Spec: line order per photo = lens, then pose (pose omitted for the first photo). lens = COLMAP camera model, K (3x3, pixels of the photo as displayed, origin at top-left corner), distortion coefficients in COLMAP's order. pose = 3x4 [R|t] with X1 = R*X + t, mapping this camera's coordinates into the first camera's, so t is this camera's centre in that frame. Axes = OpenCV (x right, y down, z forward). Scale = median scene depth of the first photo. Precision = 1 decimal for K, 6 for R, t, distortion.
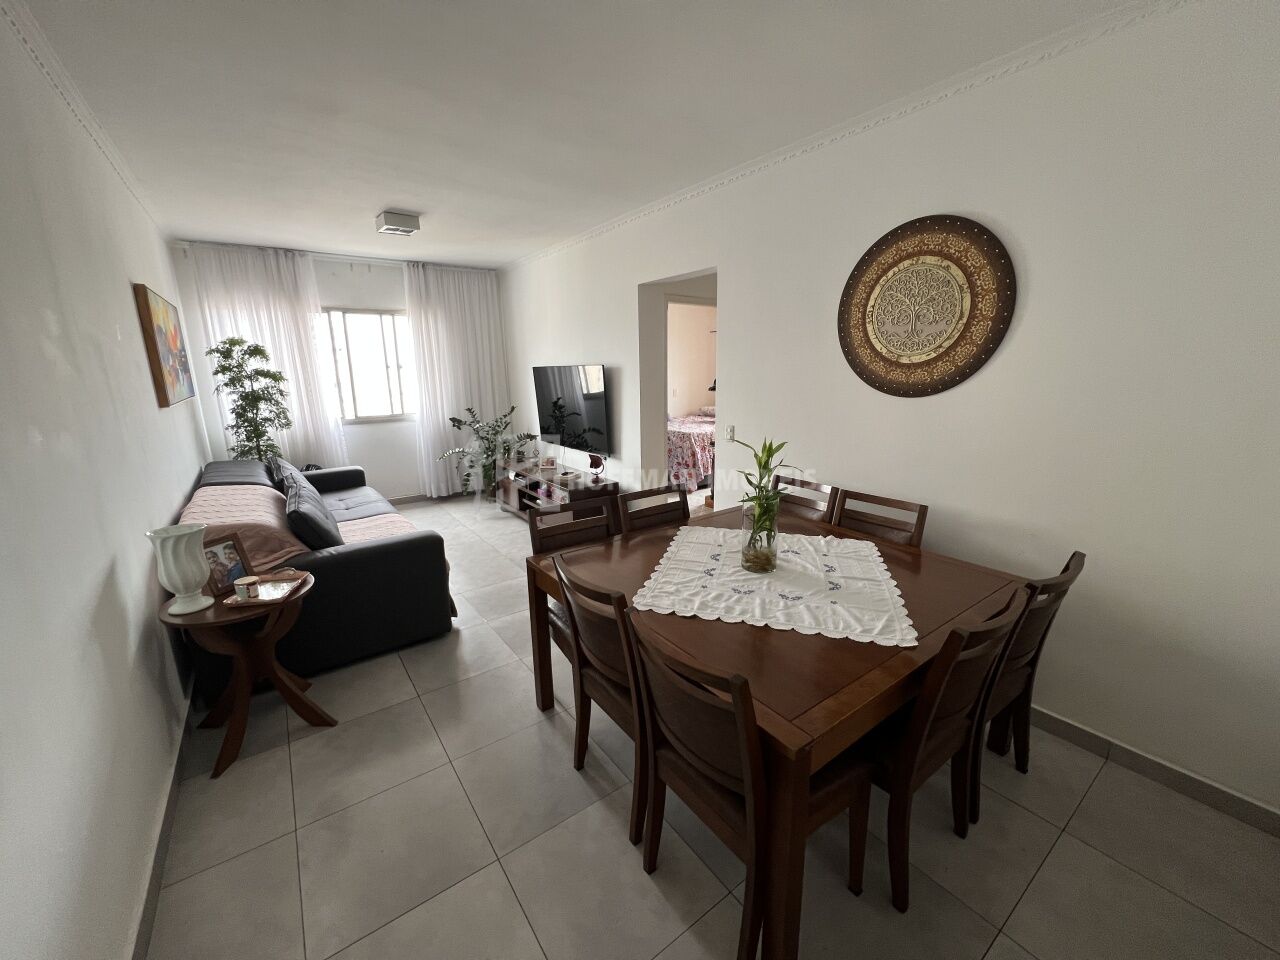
lens RADIAL K [[513.2, 0, 640.9], [0, 513.2, 479.7], [0, 0, 1]] dist [0.001649, 0.000014]
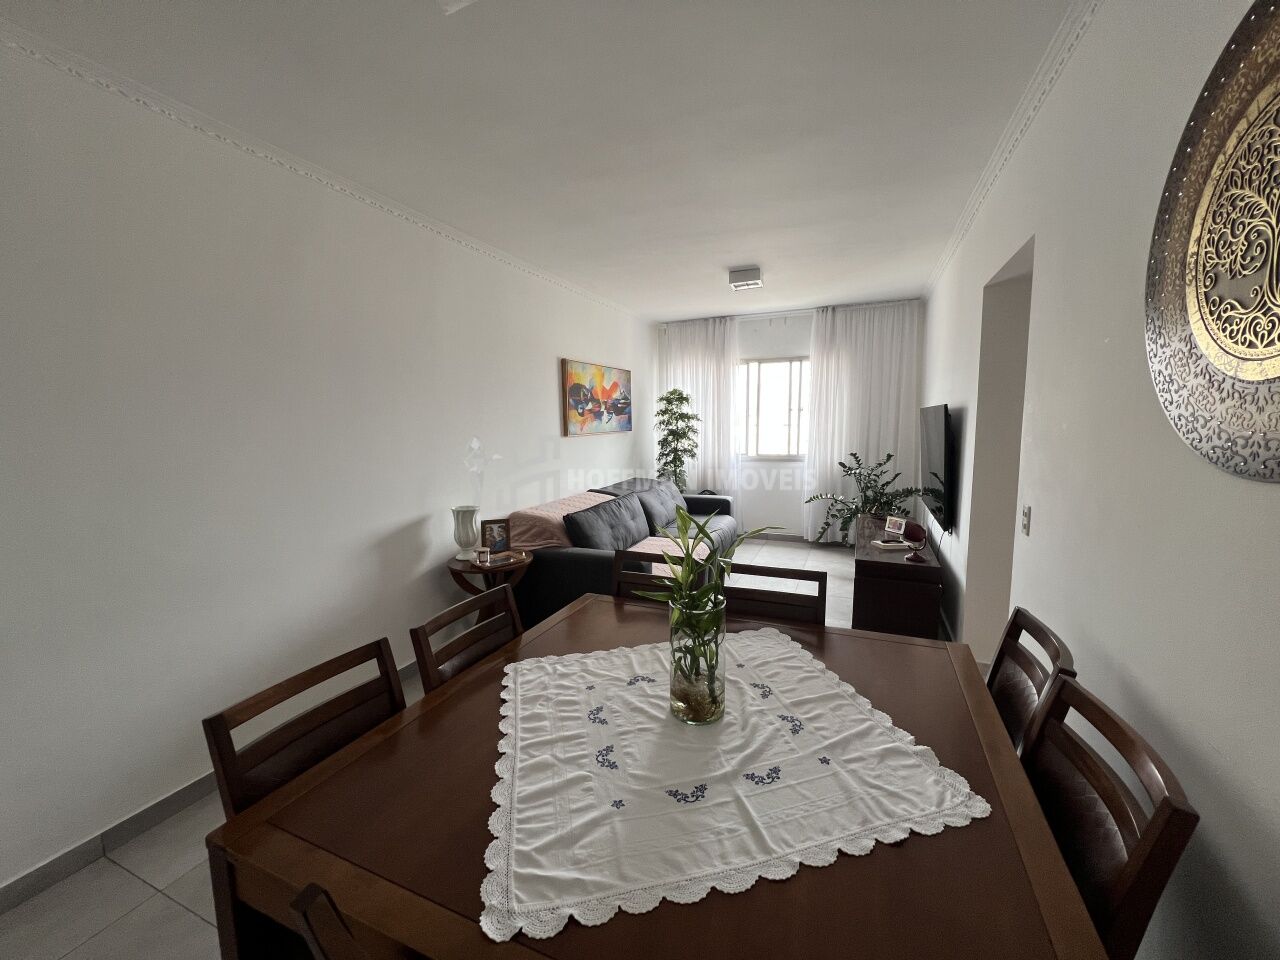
lens RADIAL K [[513.2, 0, 639.9], [0, 513.2, 479.8], [0, 0, 1]] dist [0.001649, 0.000014]
pose [[0.511241, 0.108783, -0.852525, 0.319832], [-0.180744, 0.983382, 0.017093, -0.049404], [0.840217, 0.145350, 0.522407, 0.256356]]
